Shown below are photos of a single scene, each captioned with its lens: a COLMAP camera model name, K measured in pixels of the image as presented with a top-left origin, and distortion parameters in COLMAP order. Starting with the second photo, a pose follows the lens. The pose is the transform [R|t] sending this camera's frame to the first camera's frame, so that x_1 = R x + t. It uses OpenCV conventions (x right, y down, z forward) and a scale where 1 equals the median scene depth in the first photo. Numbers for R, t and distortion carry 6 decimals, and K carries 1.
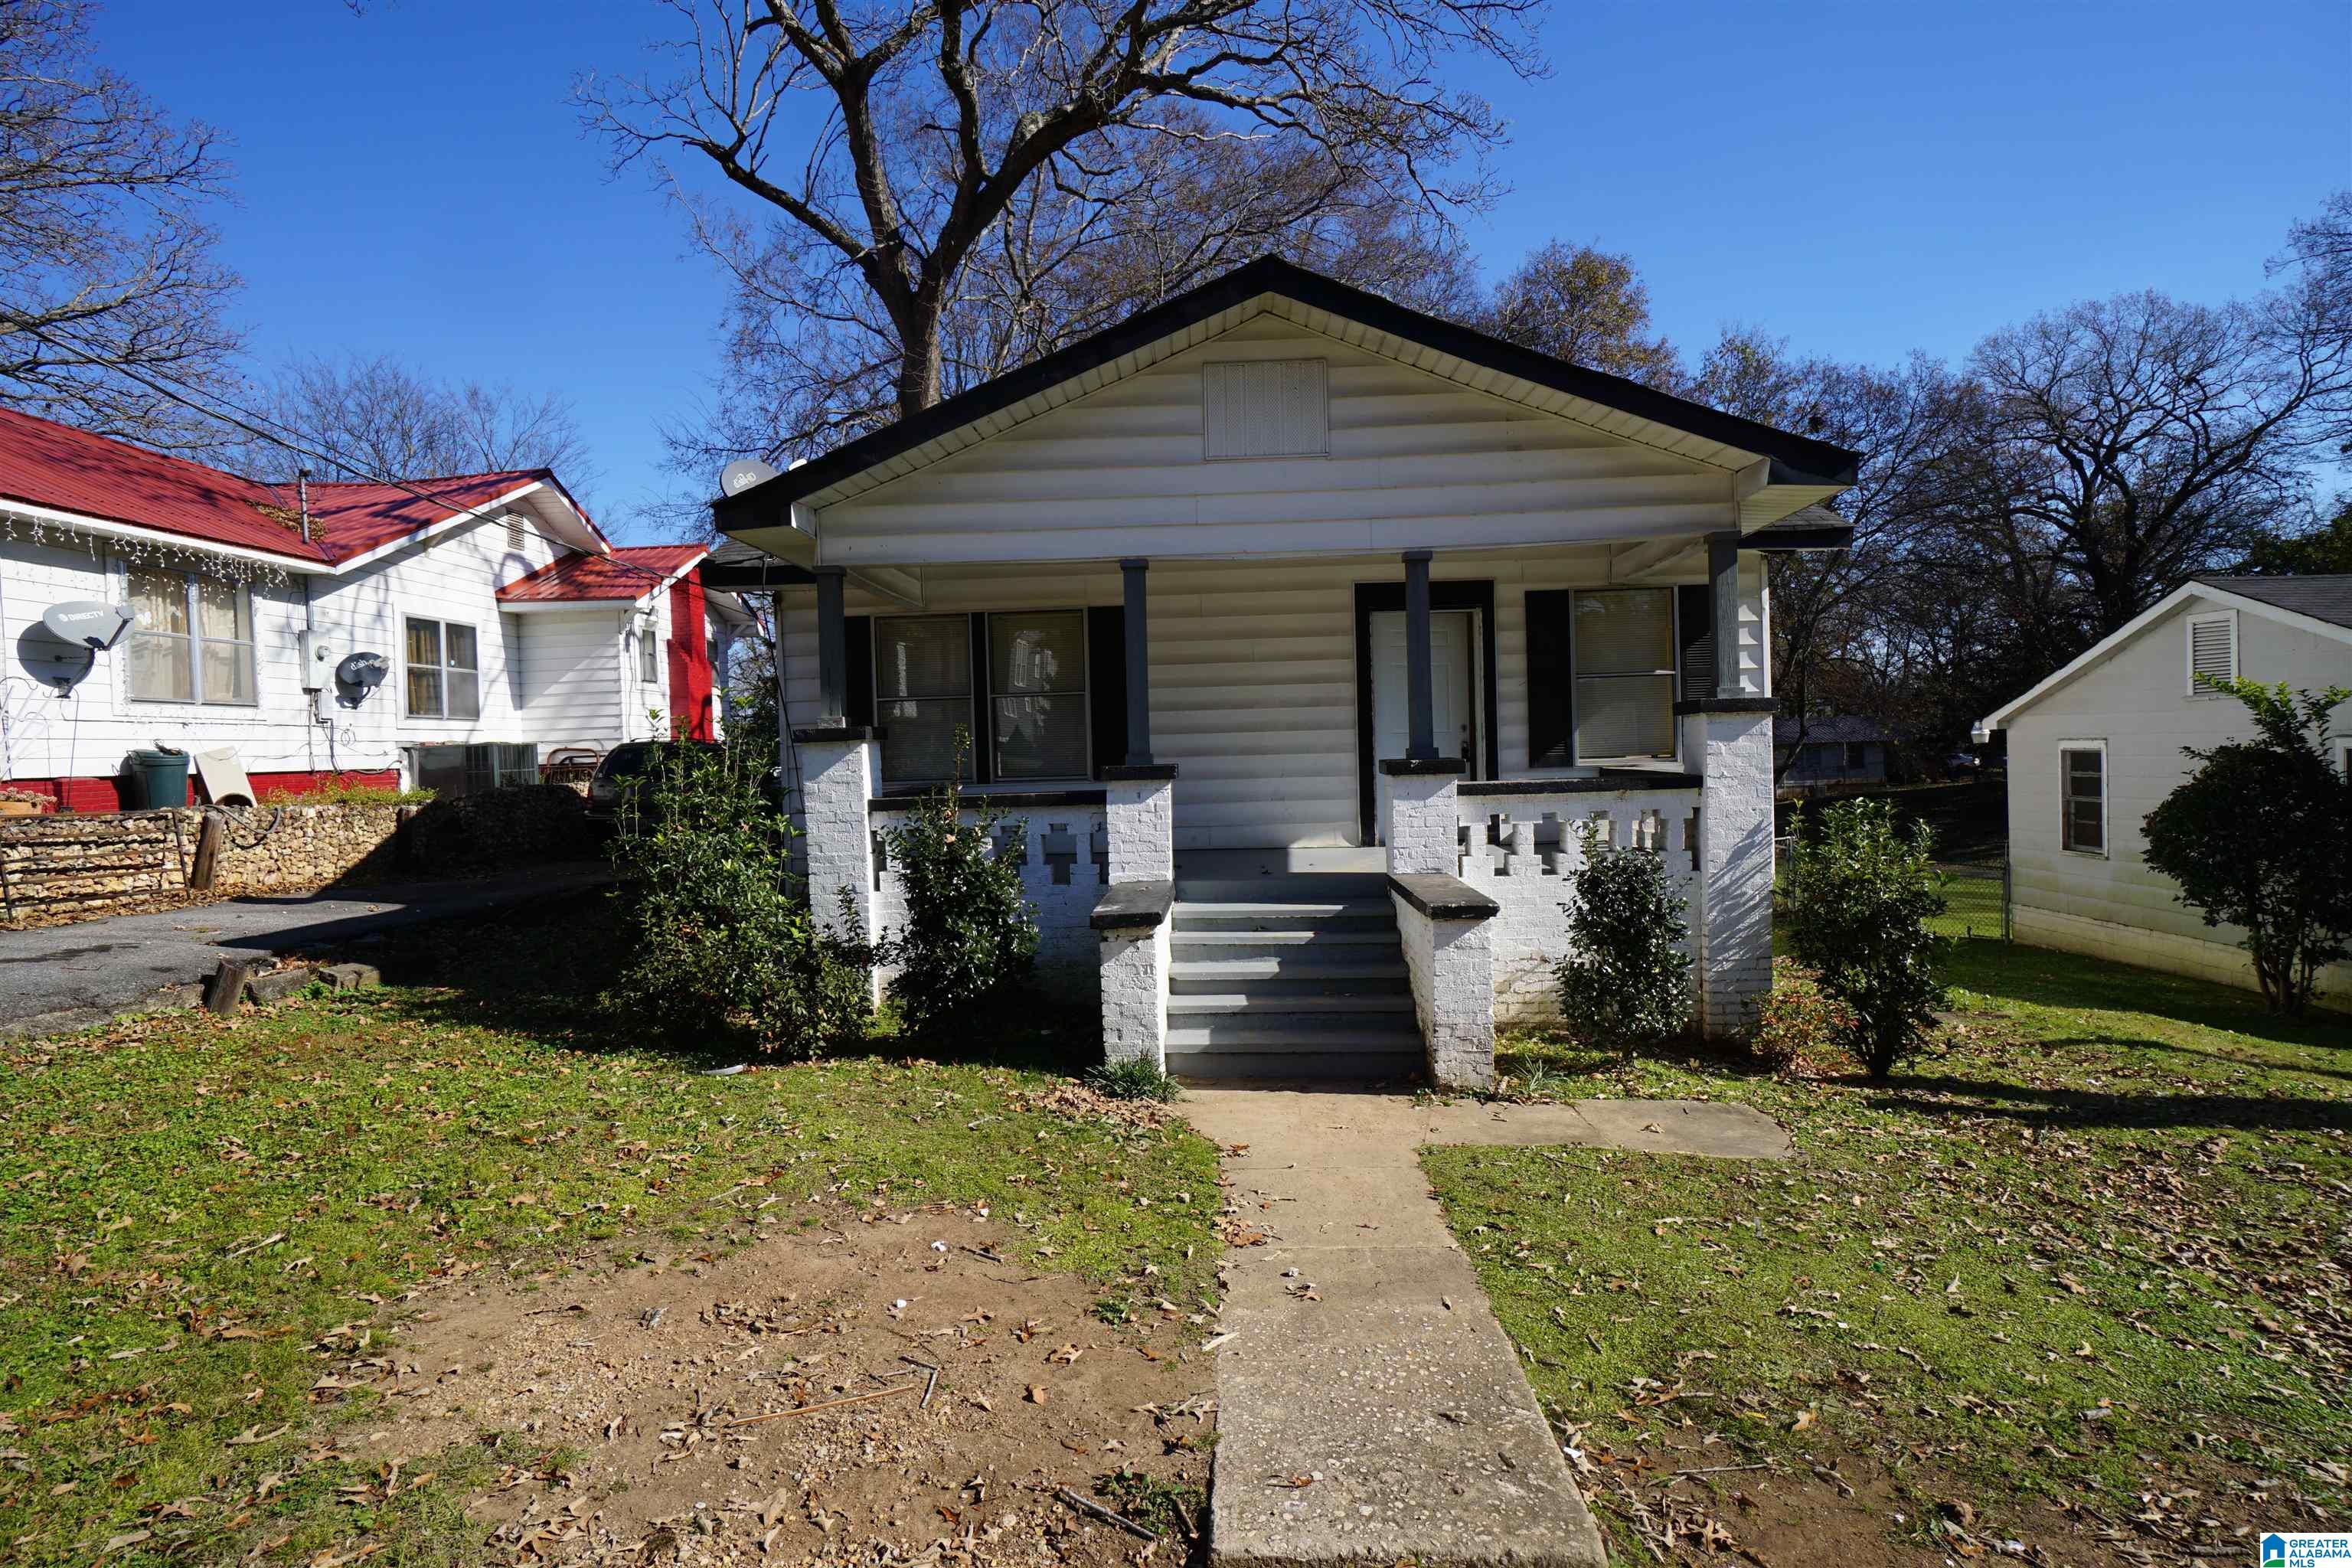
lens RADIAL K [[1217.1, 0, 1176.0], [0, 1217.1, 784.0], [0, 0, 1]] dist [-0.040316, 0.027960]
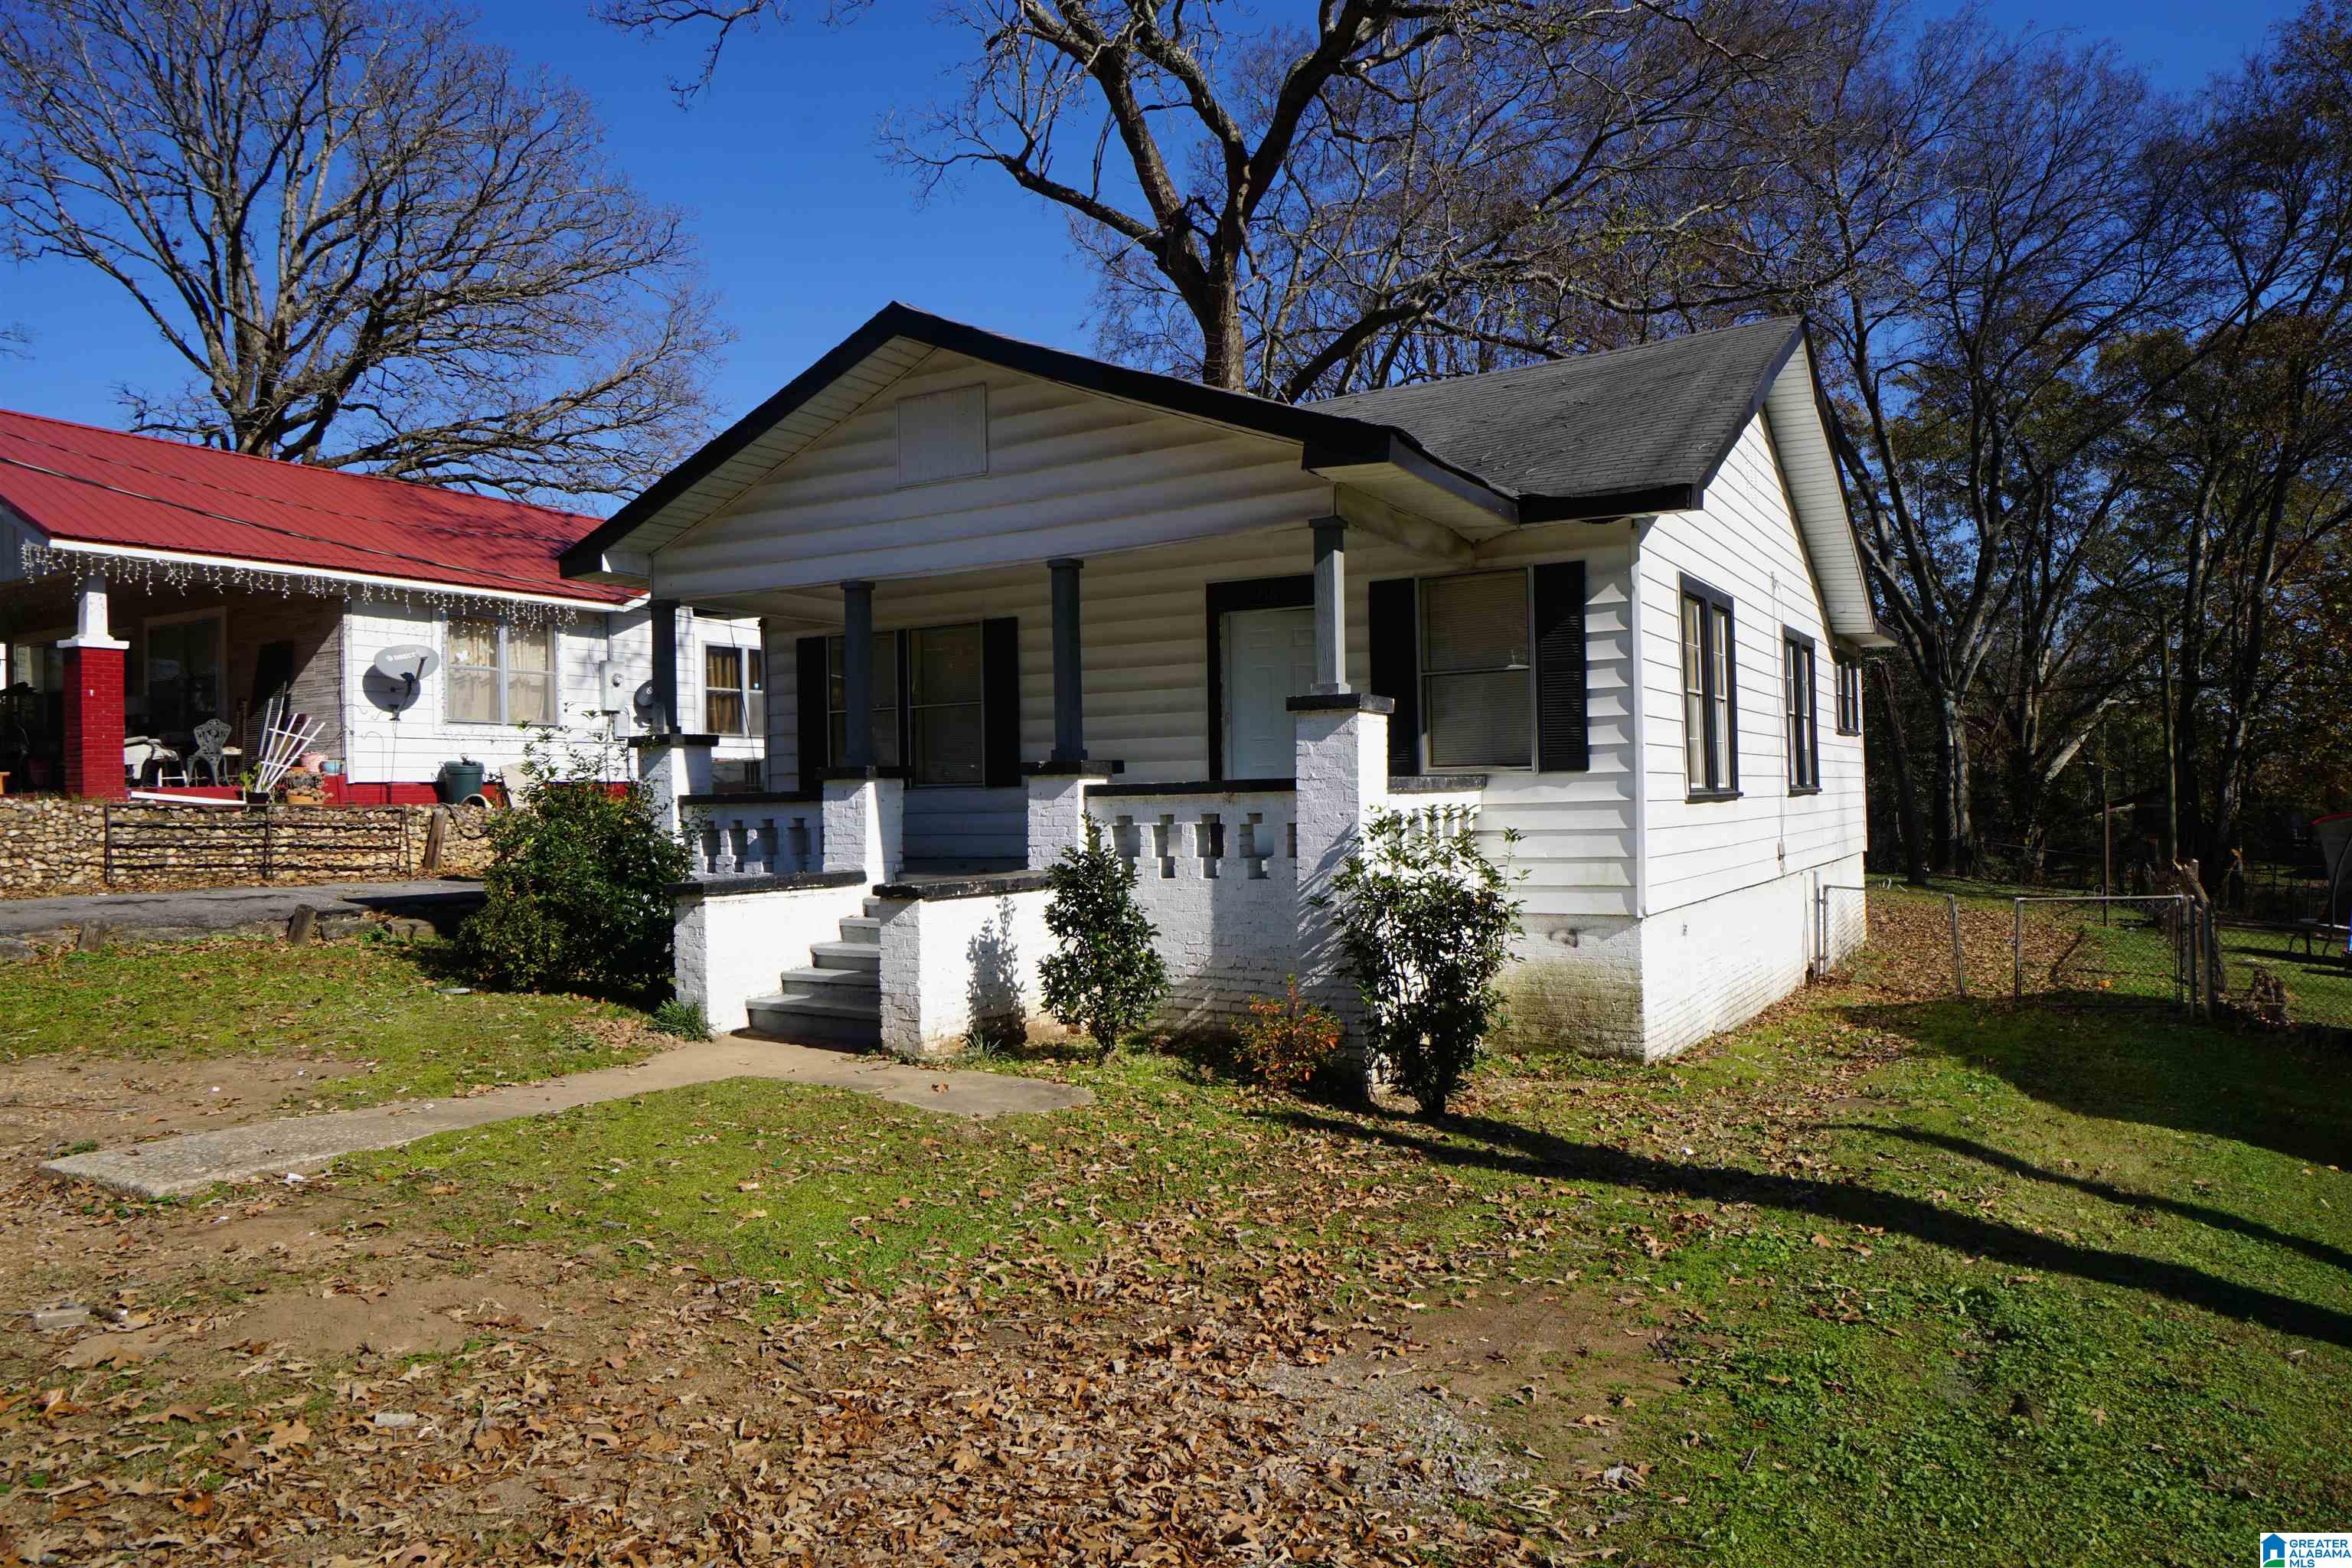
lens RADIAL K [[1536.8, 0, 1176.0], [0, 1536.8, 784.0], [0, 0, 1]] dist [0.001746, 0.001638]
pose [[0.885865, 0.006671, -0.463895, 0.596876], [-0.019369, 0.999557, -0.022613, 0.017962], [0.463538, 0.029017, 0.885602, -0.070138]]
